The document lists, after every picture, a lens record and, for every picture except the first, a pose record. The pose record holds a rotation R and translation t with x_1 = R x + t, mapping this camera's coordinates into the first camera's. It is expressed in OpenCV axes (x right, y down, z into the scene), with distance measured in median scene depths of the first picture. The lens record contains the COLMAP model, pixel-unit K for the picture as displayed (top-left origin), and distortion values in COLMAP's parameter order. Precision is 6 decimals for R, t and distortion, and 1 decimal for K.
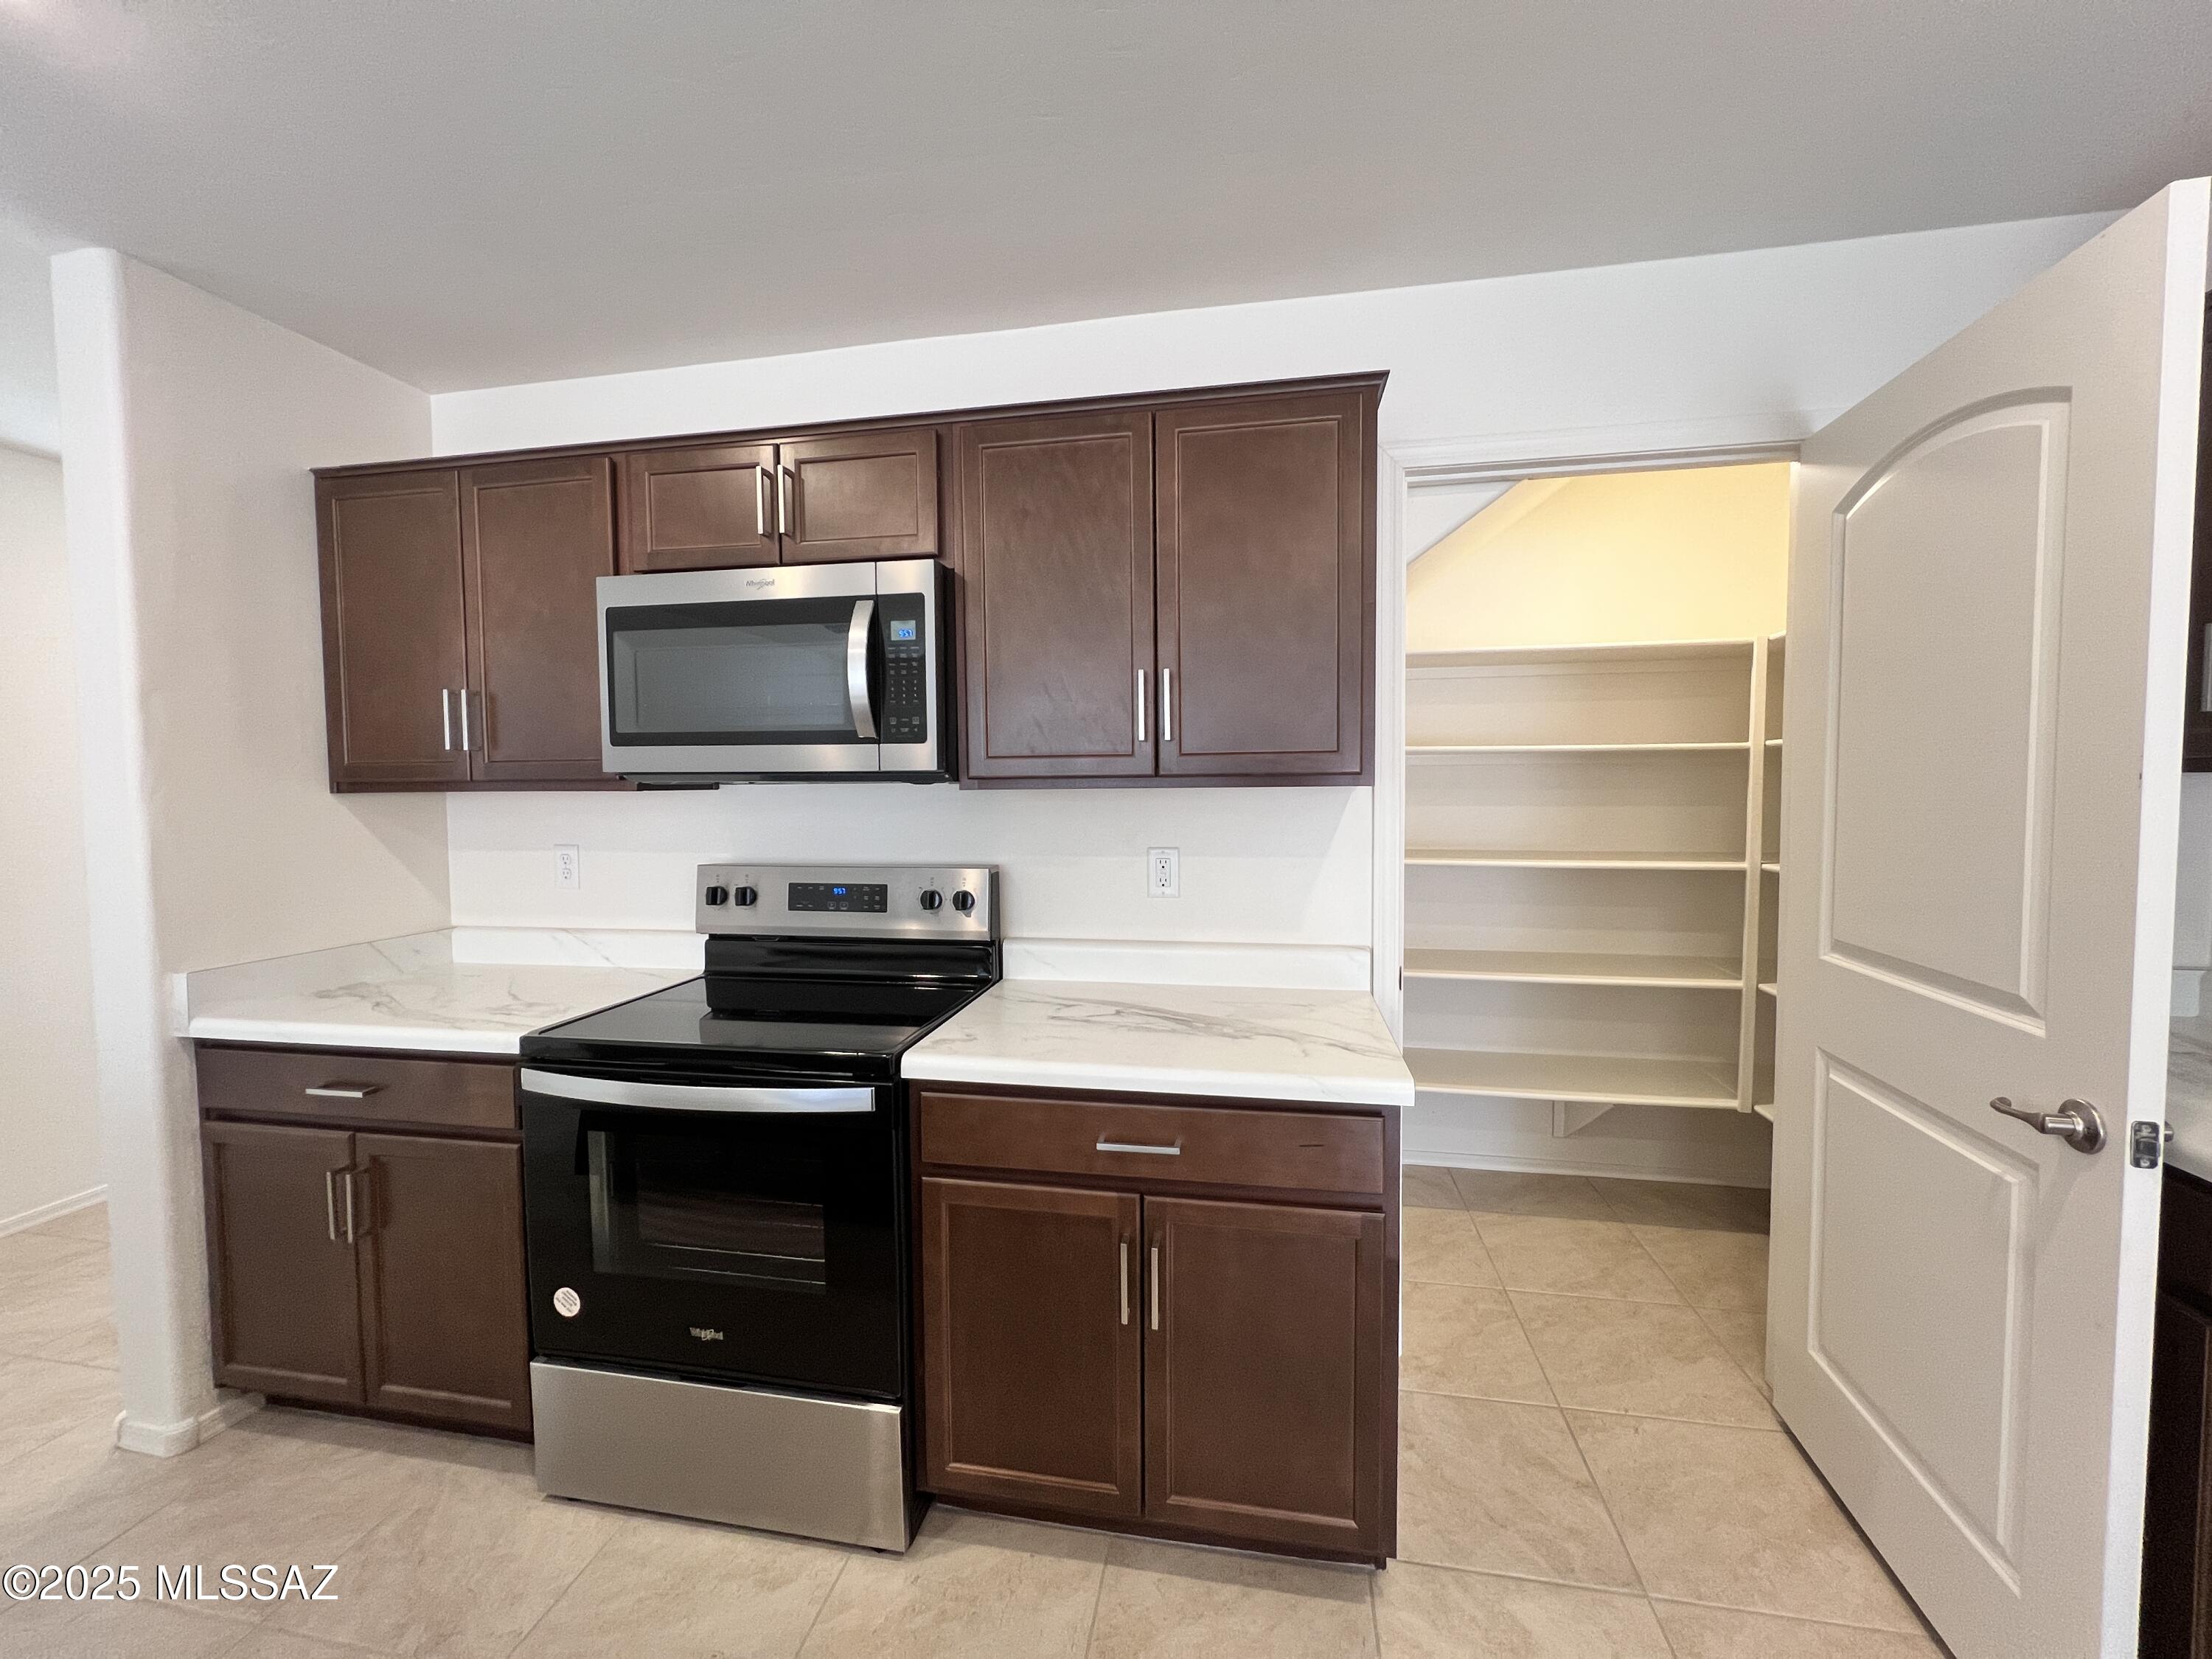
lens RADIAL K [[883.4, 0, 1106.9], [0, 883.4, 828.7], [0, 0, 1]] dist [-0.000538, -0.000107]
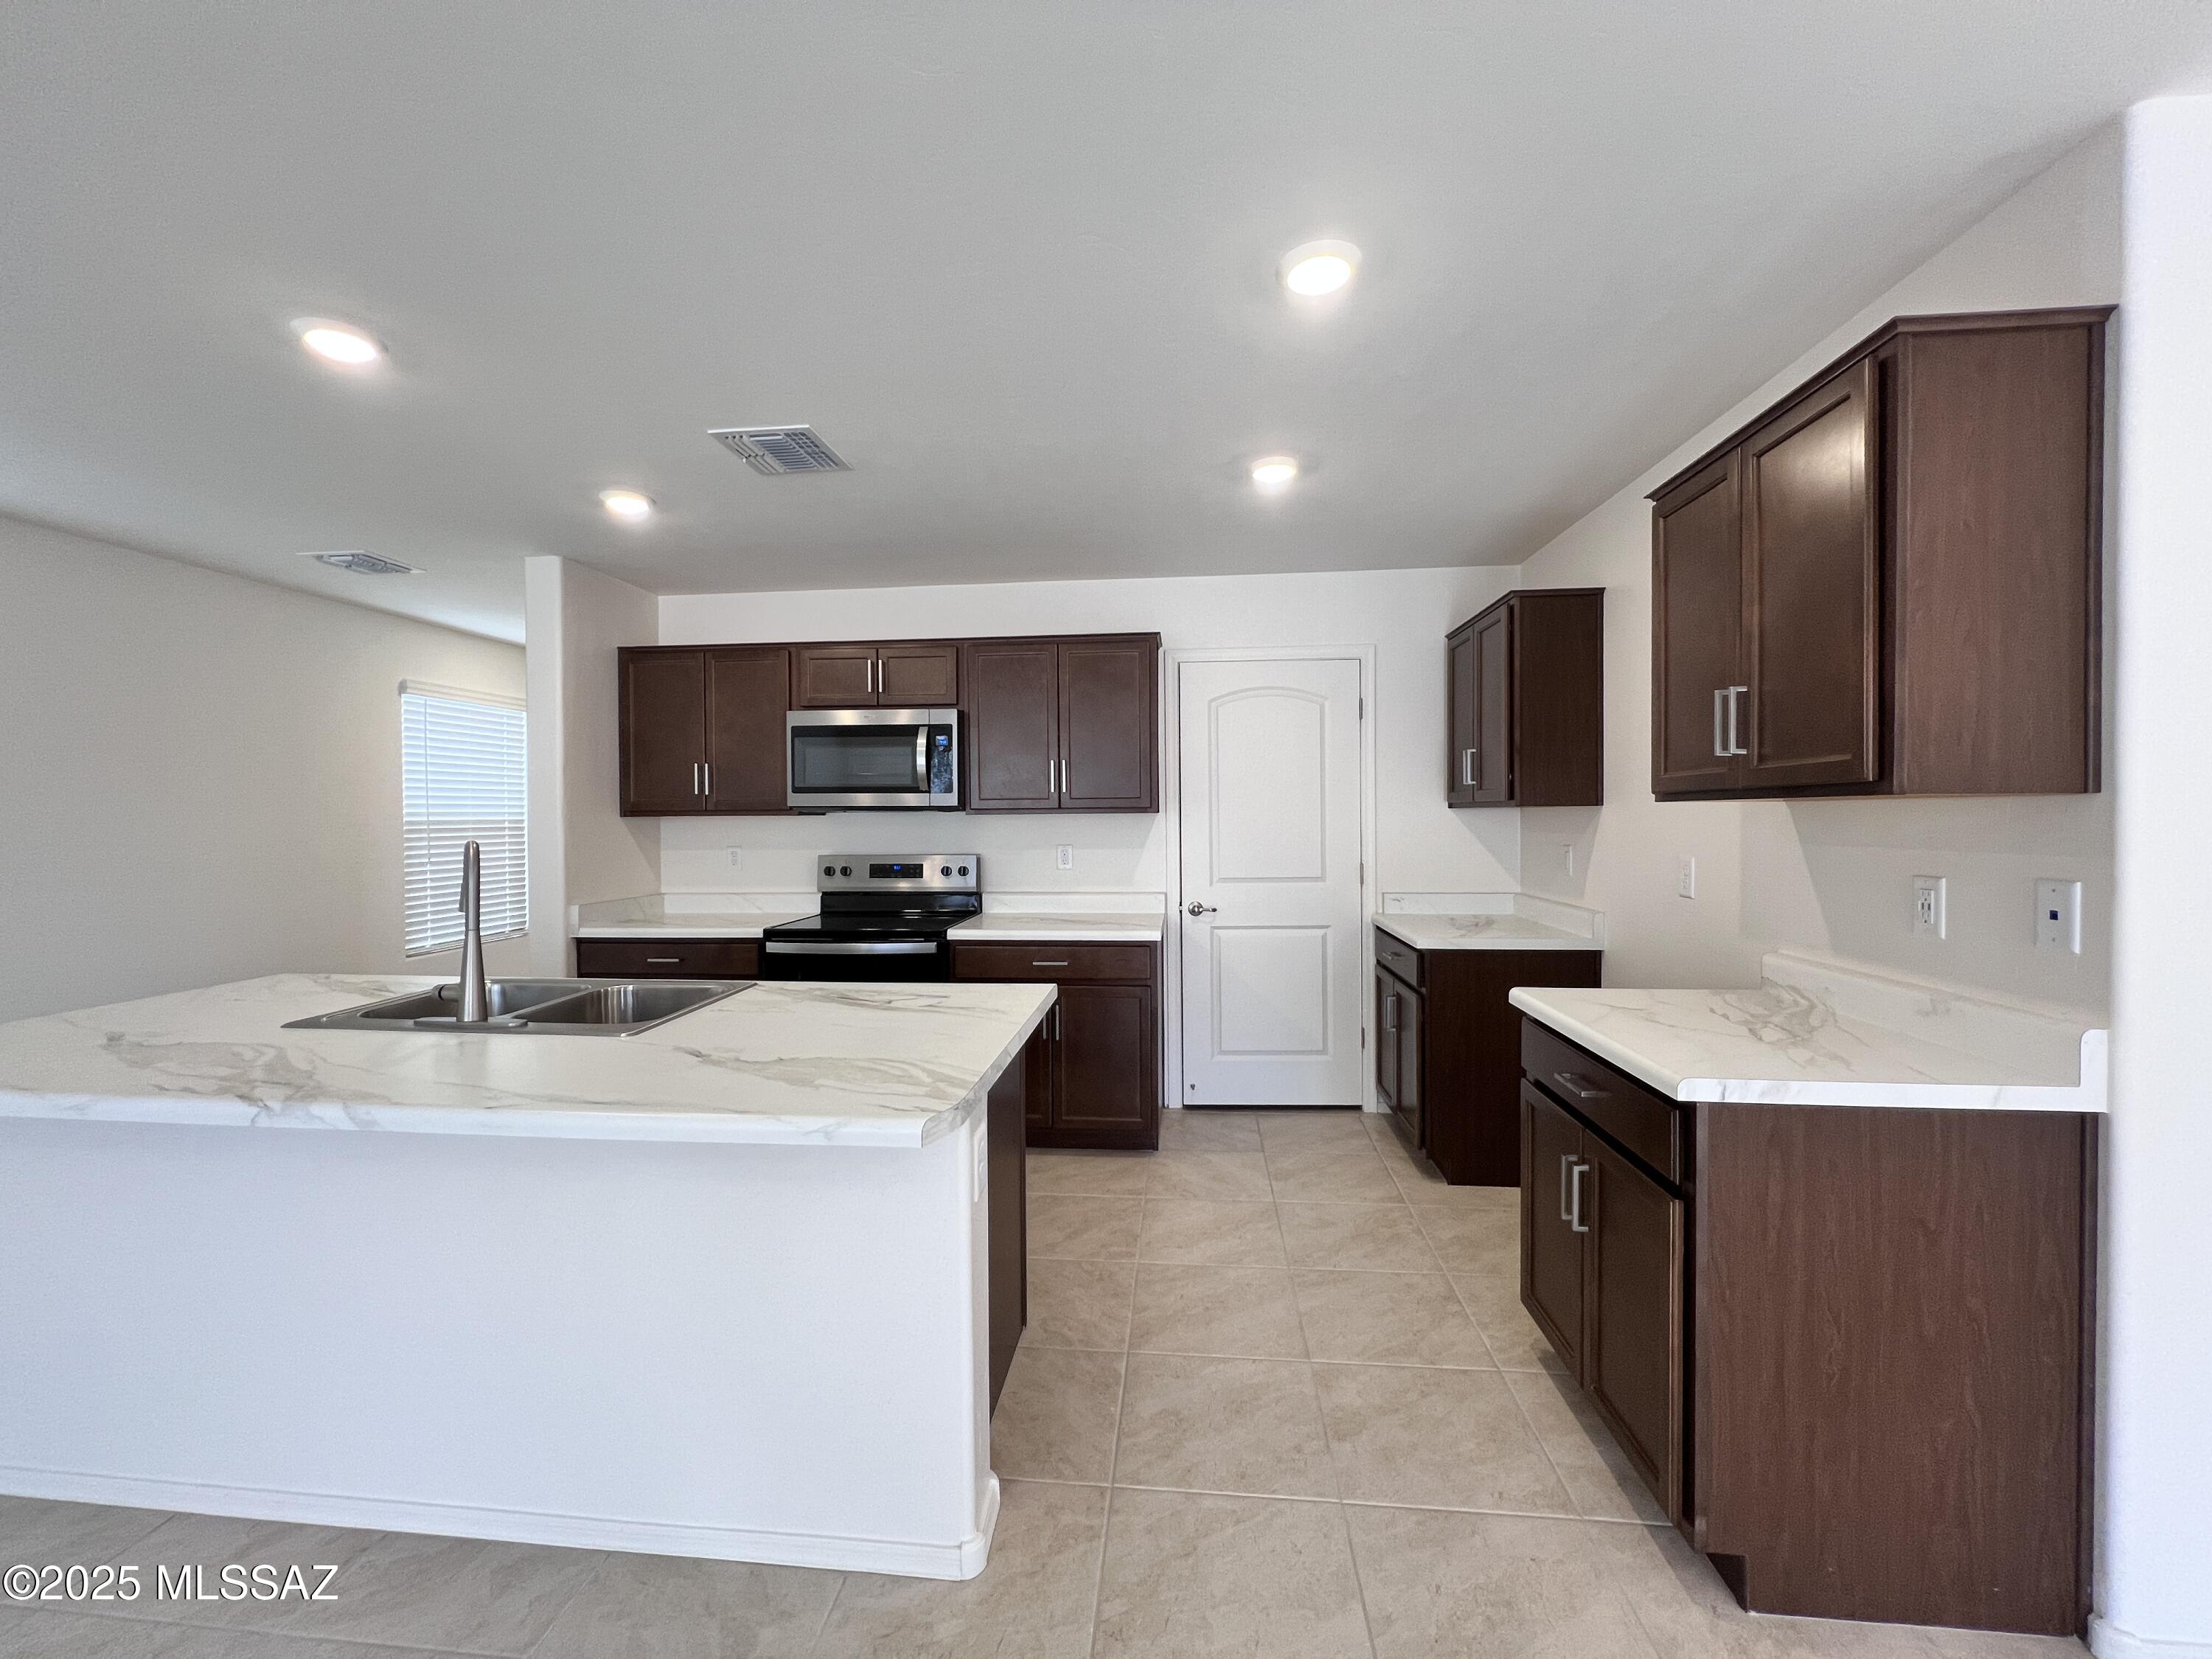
lens RADIAL K [[883.4, 0, 1095.4], [0, 883.4, 827.1], [0, 0, 1]] dist [-0.000538, -0.000107]
pose [[0.996333, -0.001101, 0.085550, -0.042116], [0.003889, 0.999466, -0.032434, 0.056252], [-0.085468, 0.032647, 0.995806, -1.155302]]
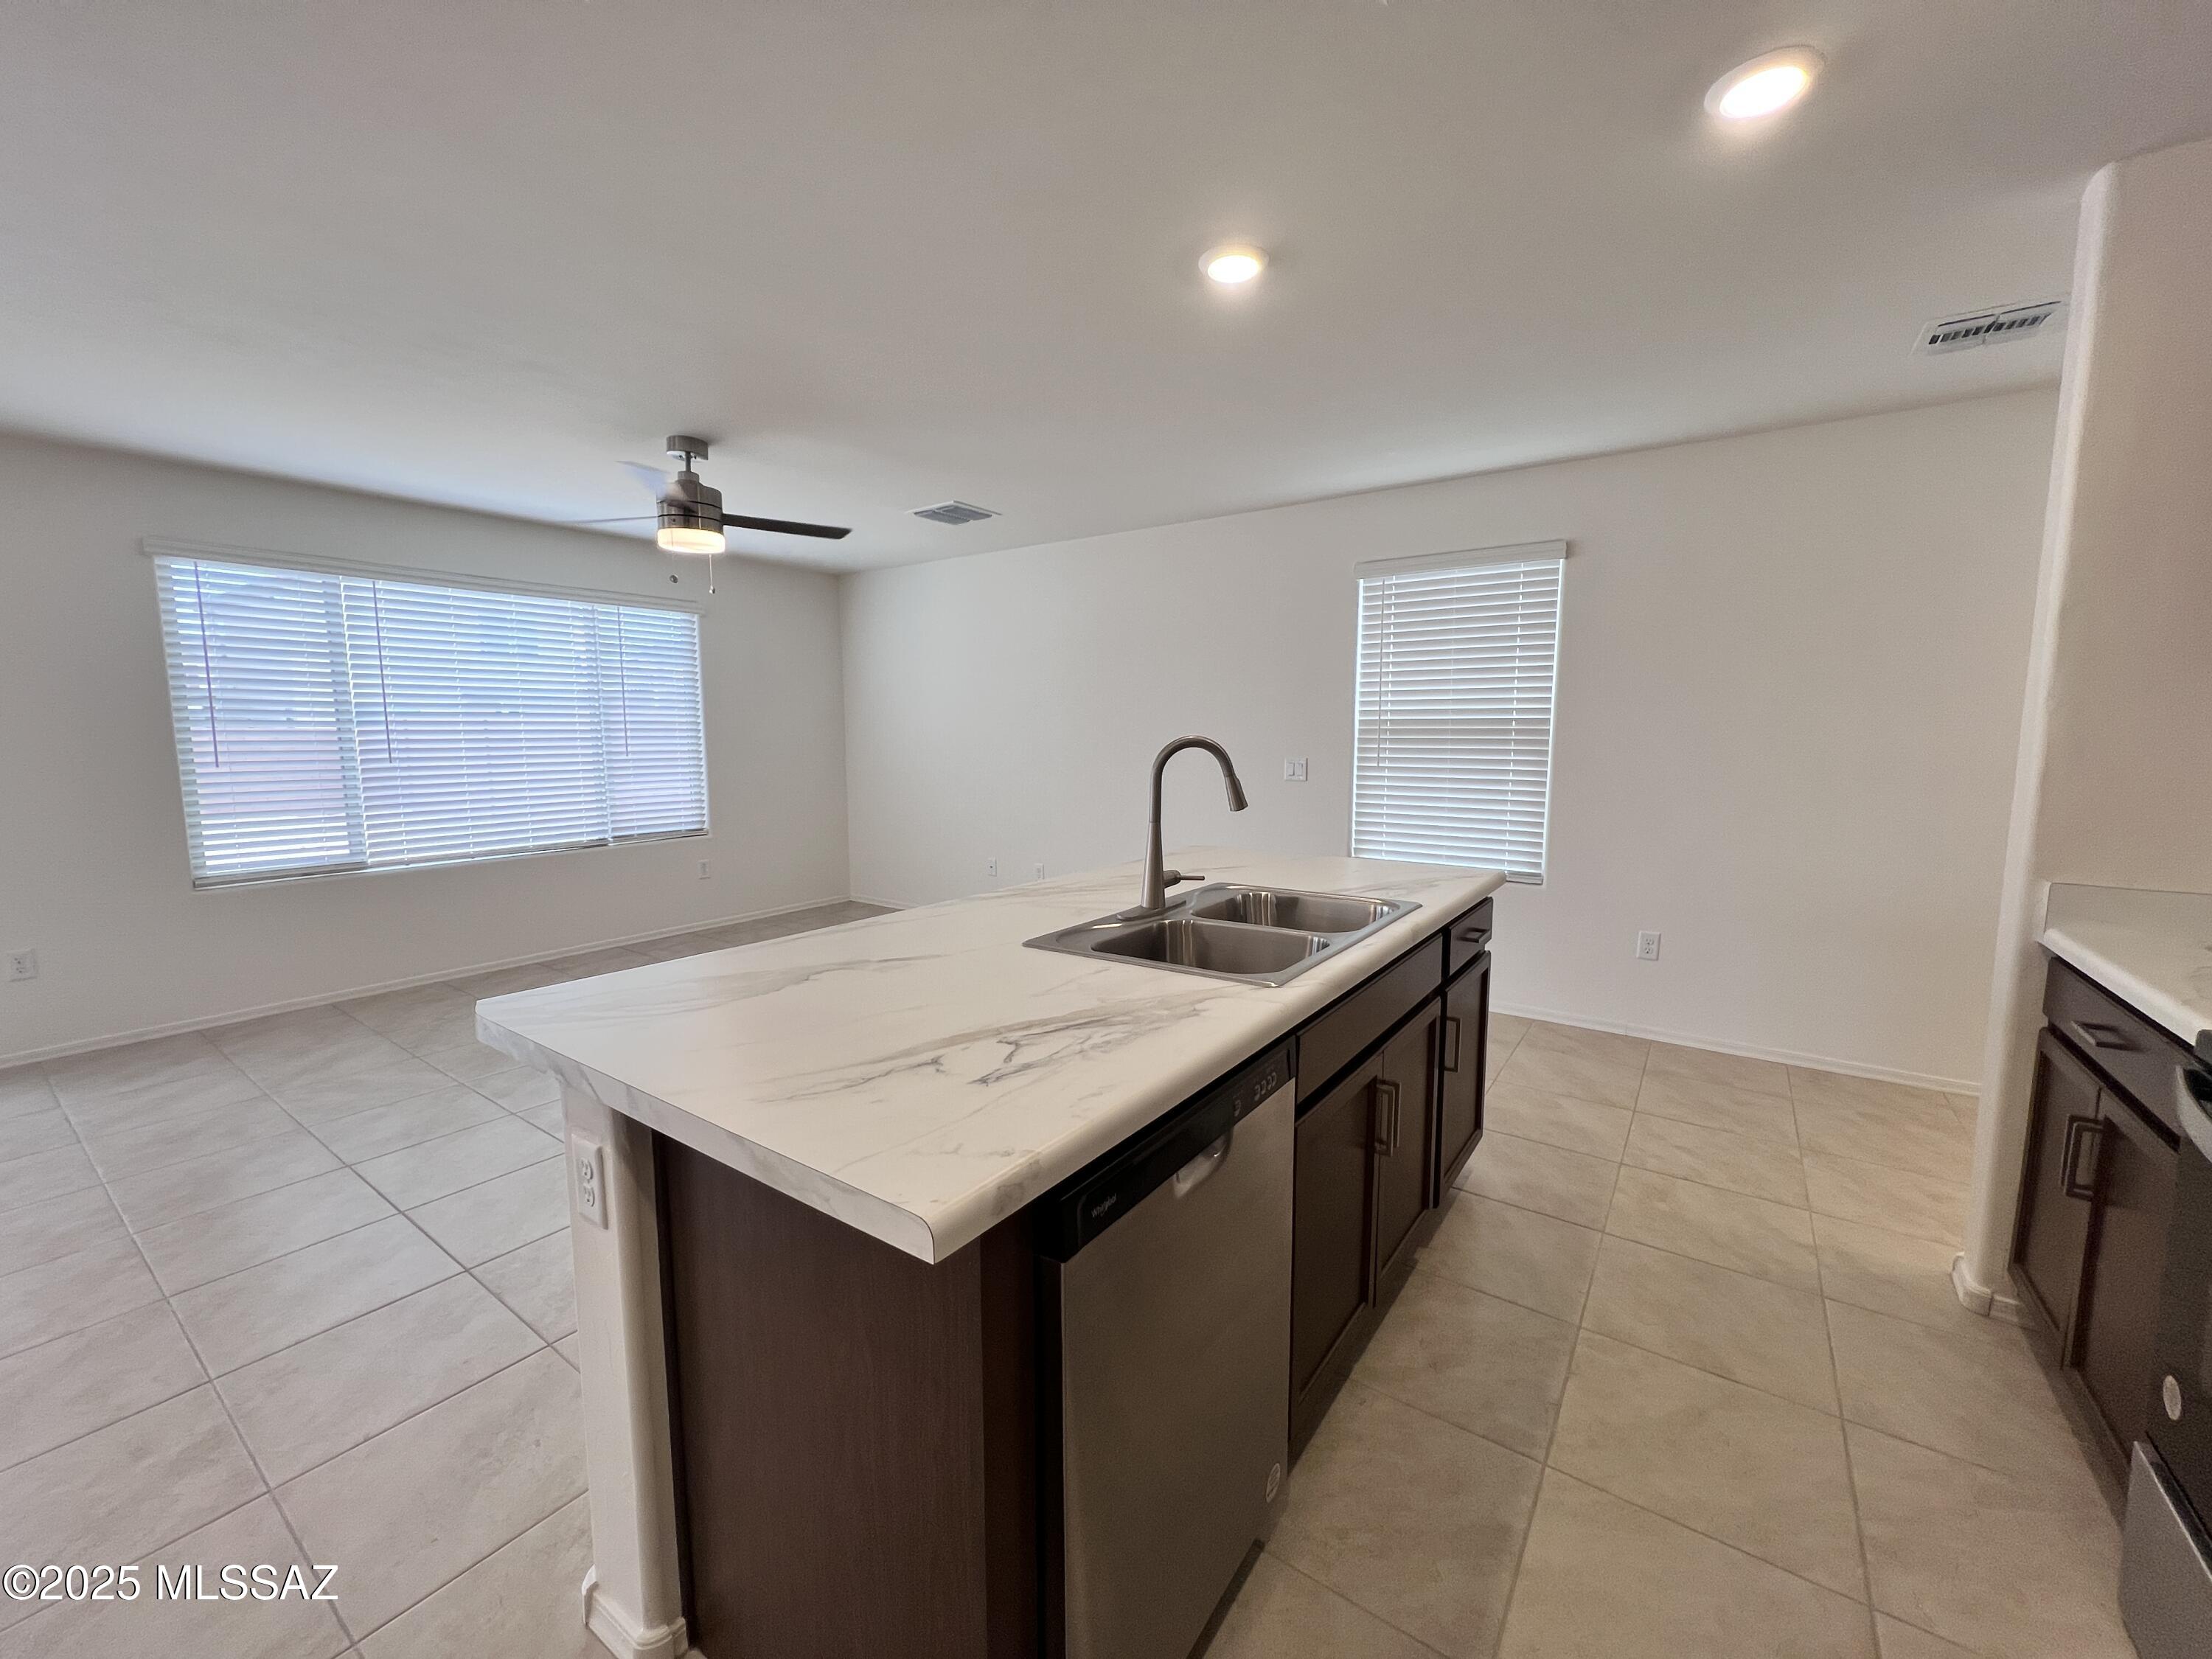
lens RADIAL K [[883.4, 0, 1100.5], [0, 883.4, 833.3], [0, 0, 1]] dist [-0.000538, -0.000107]
pose [[-0.415713, 0.116196, -0.902043, 0.346803], [-0.034026, 0.989124, 0.143094, -0.003124], [0.908859, 0.090179, -0.407238, 0.425044]]
